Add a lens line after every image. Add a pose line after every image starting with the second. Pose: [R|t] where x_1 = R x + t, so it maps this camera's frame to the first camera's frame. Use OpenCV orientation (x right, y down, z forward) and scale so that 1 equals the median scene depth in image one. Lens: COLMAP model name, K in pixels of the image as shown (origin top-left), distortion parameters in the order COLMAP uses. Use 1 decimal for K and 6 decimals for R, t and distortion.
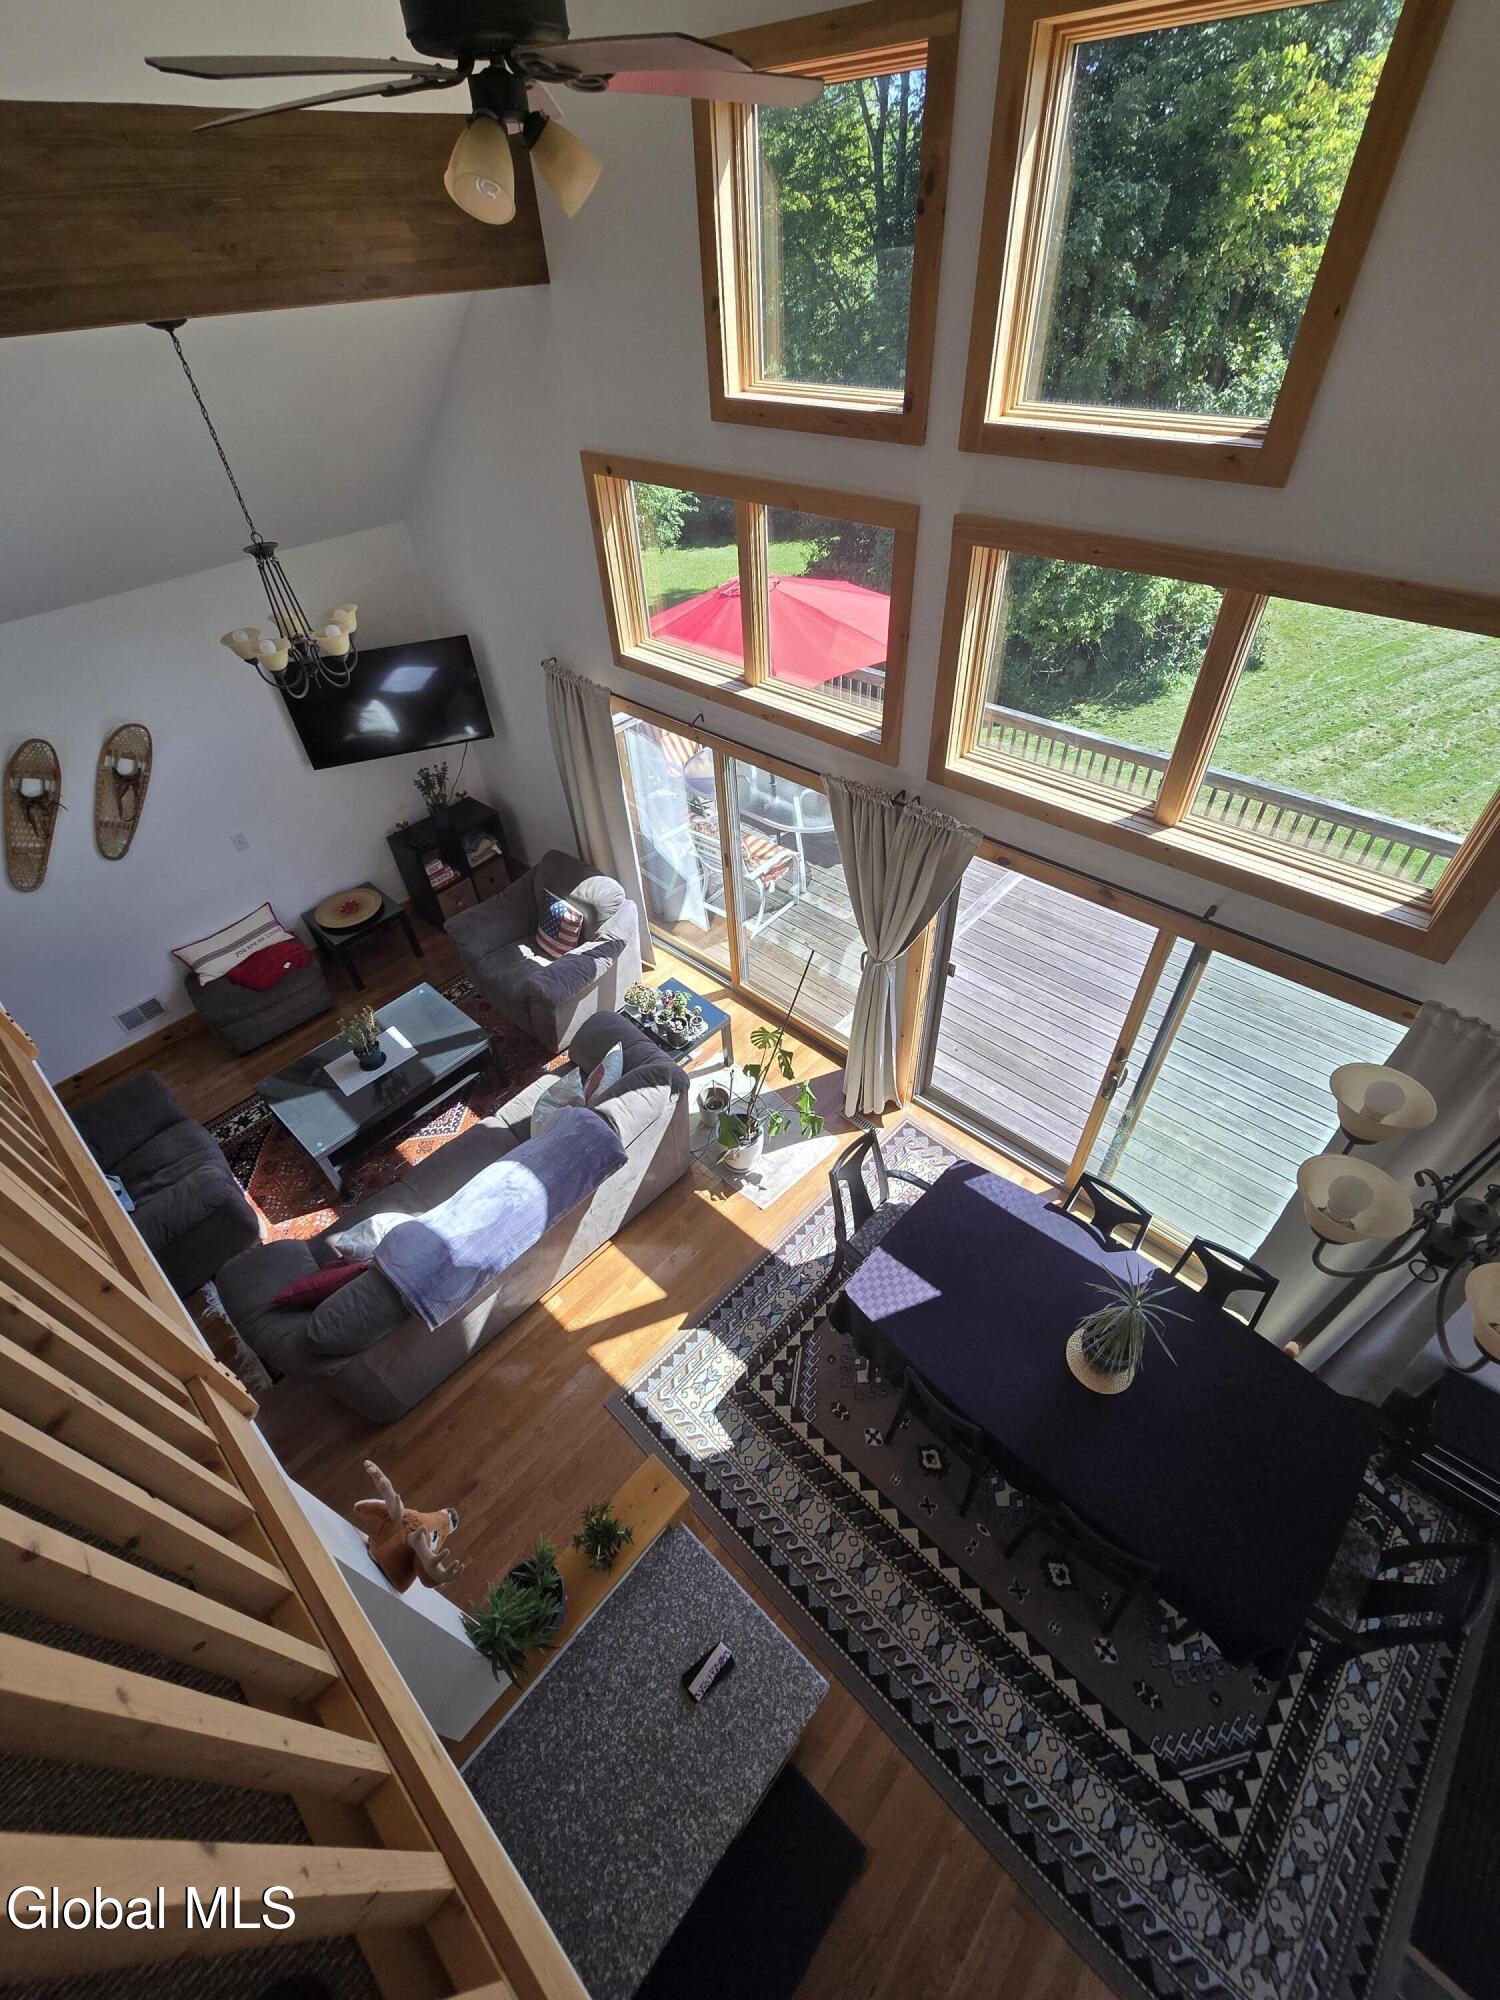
lens RADIAL K [[790.8, 0, 750.0], [0, 790.8, 1000.0], [0, 0, 1]] dist [-0.019908, 0.007406]
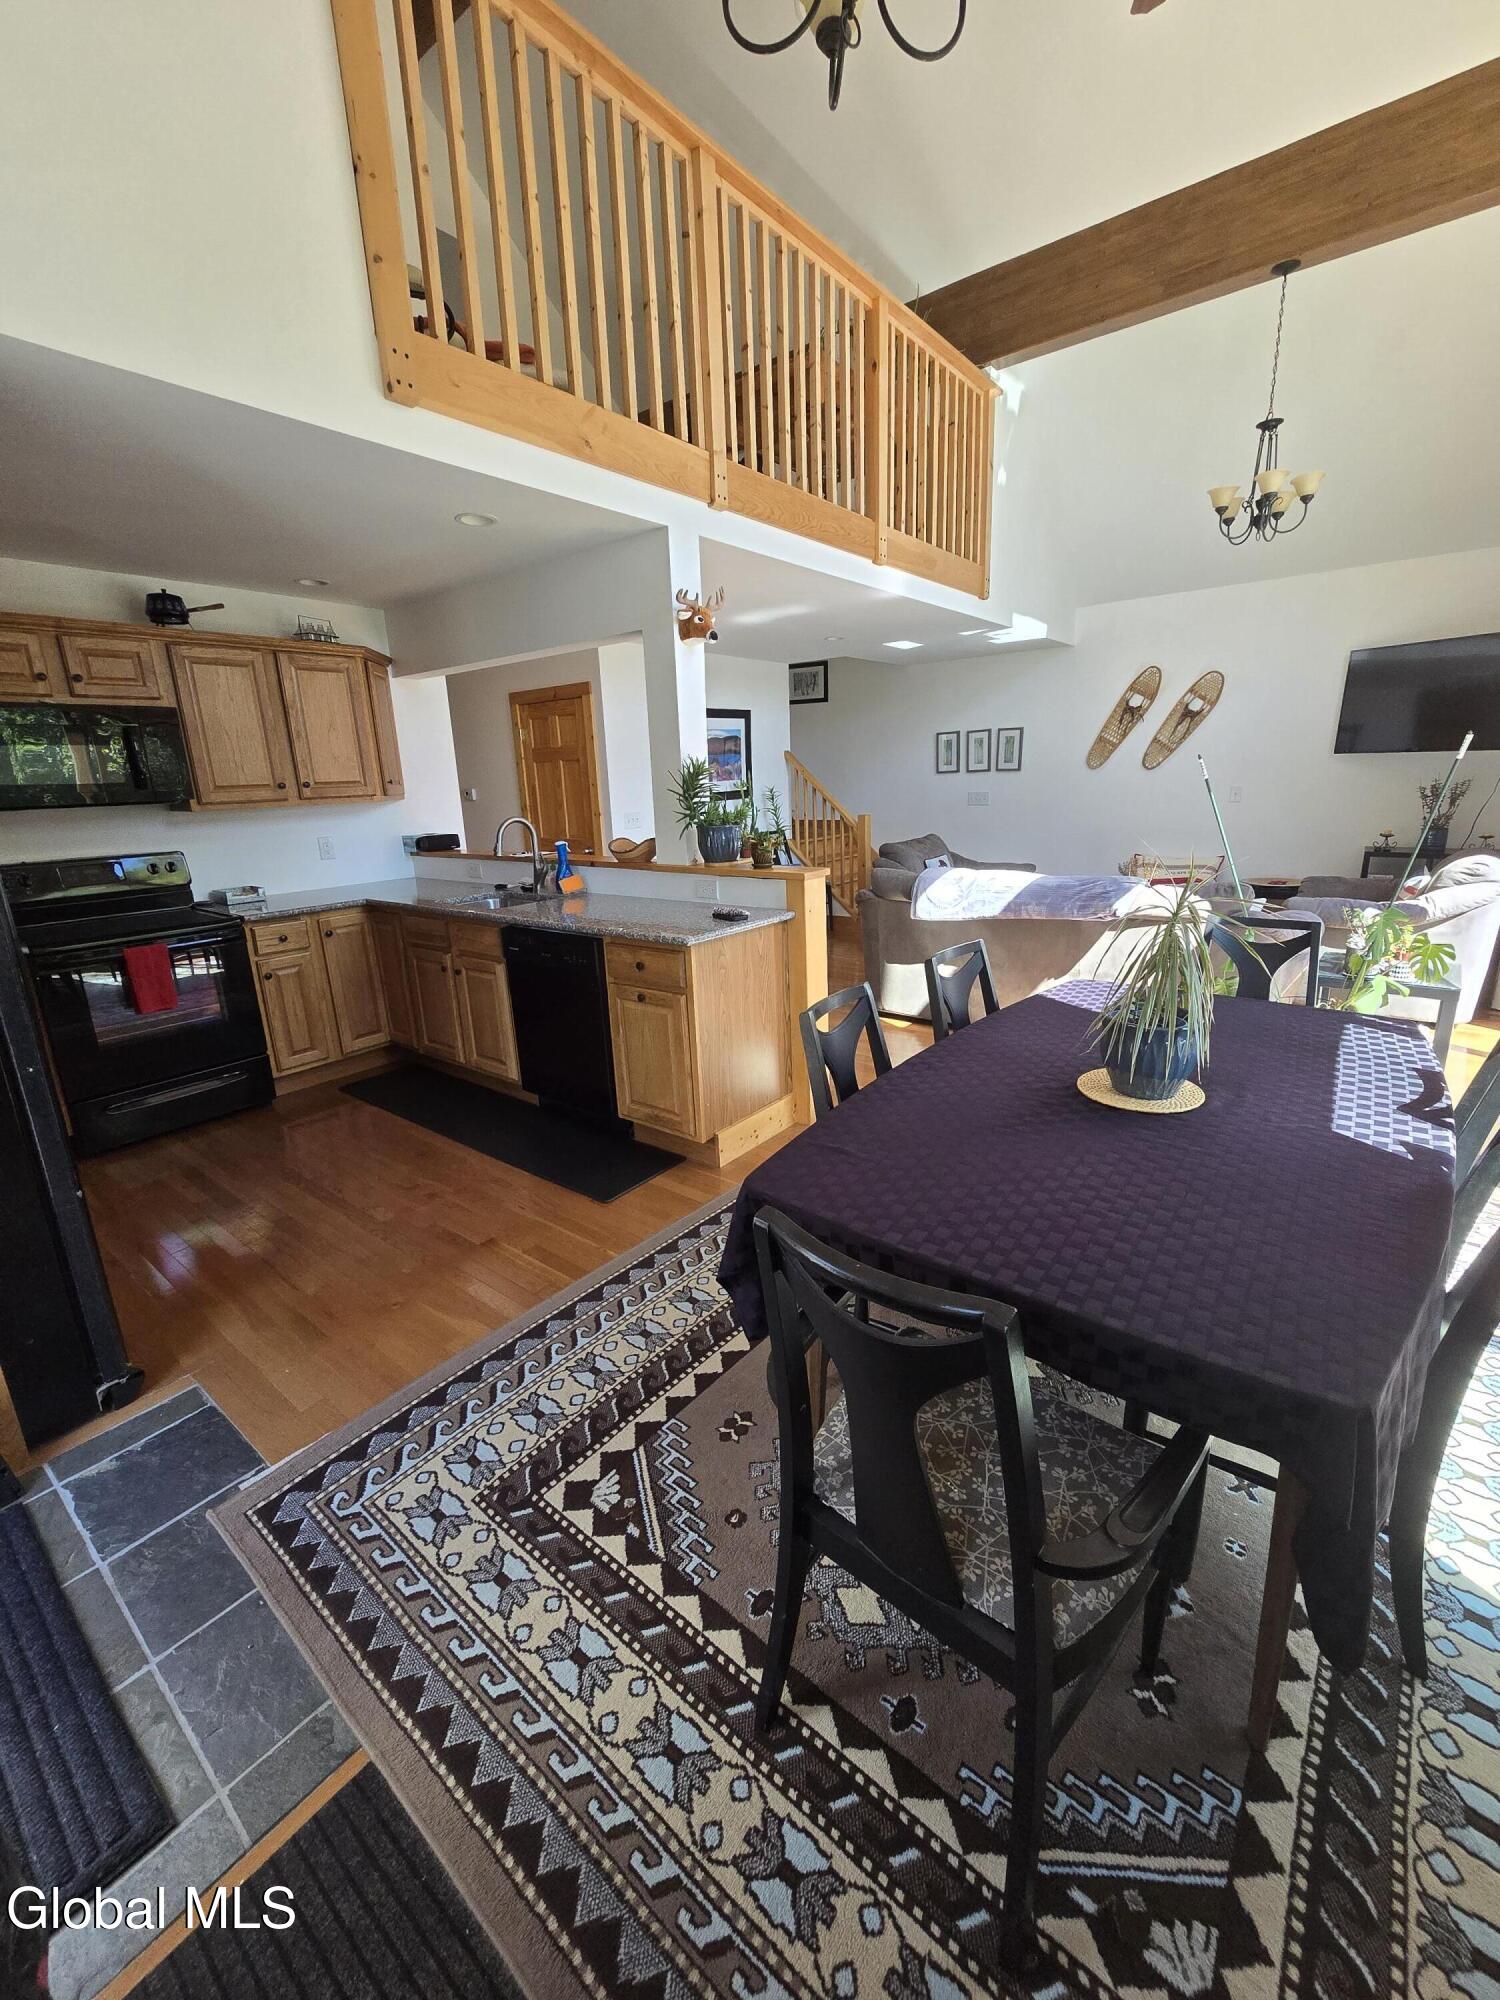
lens RADIAL K [[822.6, 0, 758.2], [0, 822.6, 989.2], [0, 0, 1]] dist [-0.002594, 0.000152]
pose [[0.077561, 0.293436, -0.952827, 0.978127], [-0.682554, 0.712246, 0.163785, 0.512760], [0.726708, 0.637652, 0.255529, 0.609669]]
